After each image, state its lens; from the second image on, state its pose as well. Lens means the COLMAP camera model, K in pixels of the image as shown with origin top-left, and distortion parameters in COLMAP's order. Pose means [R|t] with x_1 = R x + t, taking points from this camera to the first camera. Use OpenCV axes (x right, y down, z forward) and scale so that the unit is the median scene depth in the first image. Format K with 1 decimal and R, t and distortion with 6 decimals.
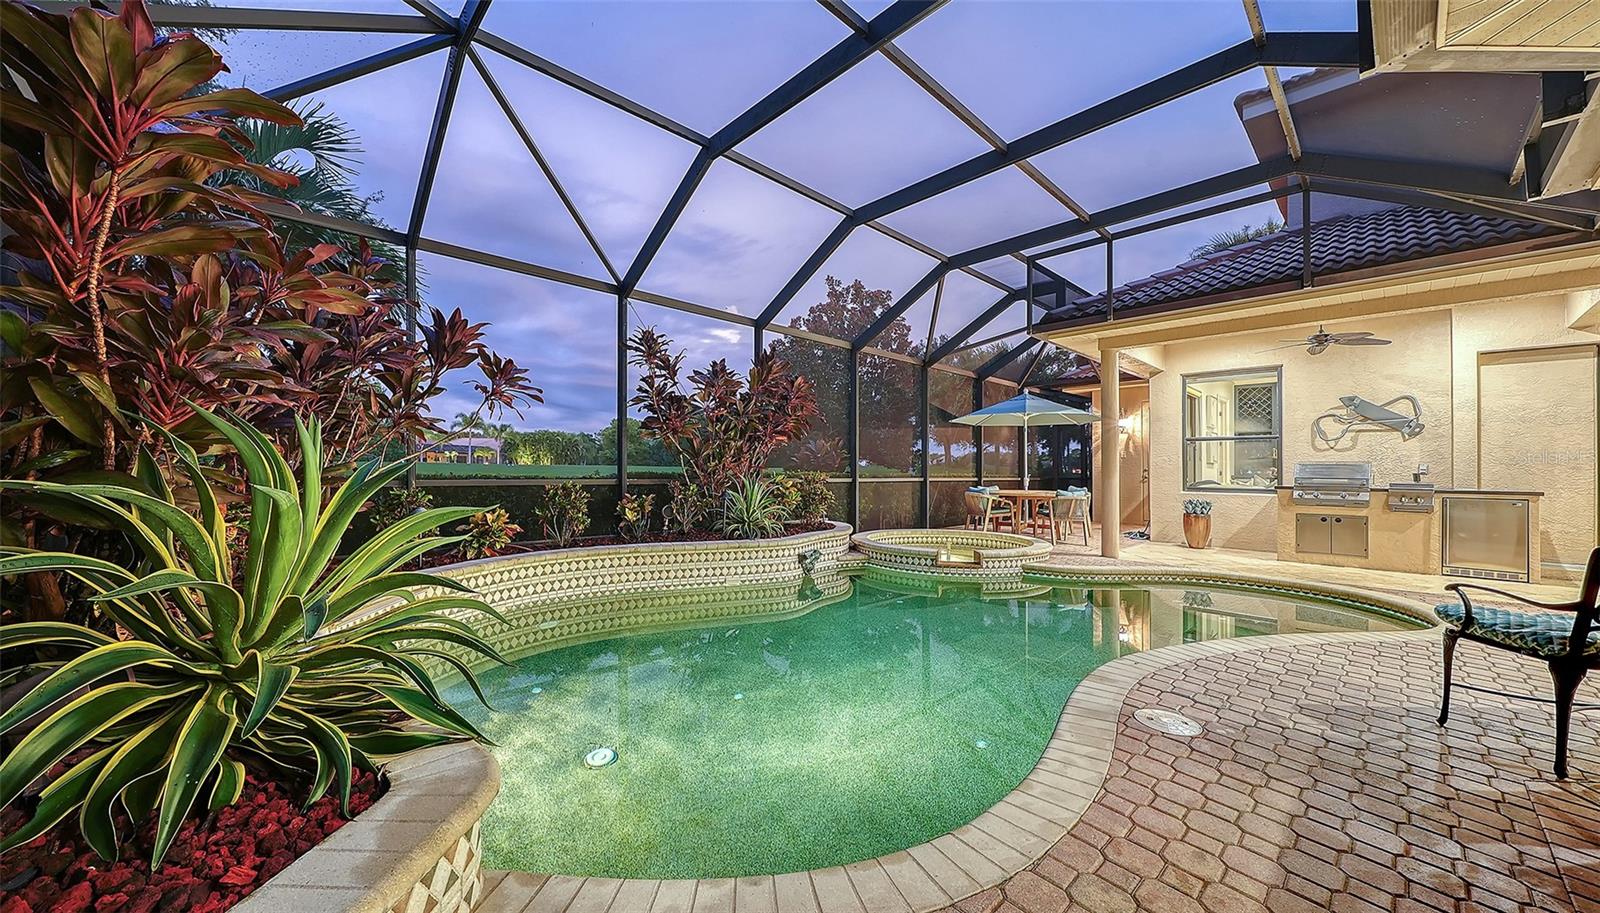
lens RADIAL K [[568.4, 0, 808.8], [0, 568.4, 470.1], [0, 0, 1]] dist [-0.002850, -0.001047]
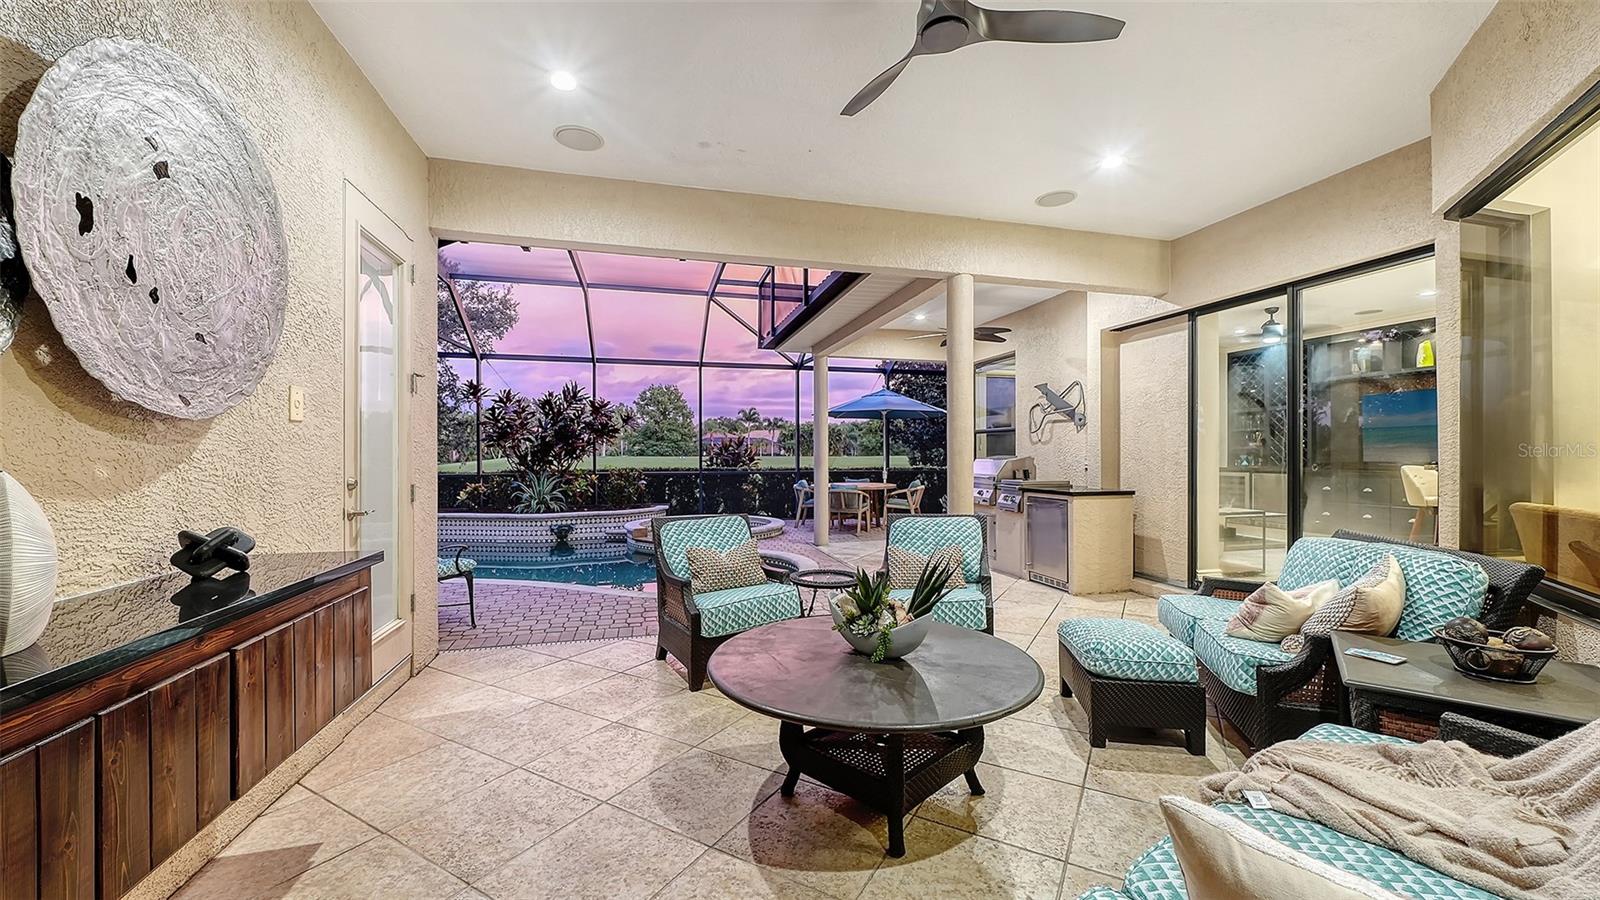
lens RADIAL K [[610.4, 0, 798.2], [0, 610.4, 448.1], [0, 0, 1]] dist [-0.003366, -0.000406]
pose [[0.865086, -0.012517, -0.501468, 3.044720], [0.005389, 0.999863, -0.015660, -0.037901], [0.501595, 0.010845, 0.865035, -0.109036]]
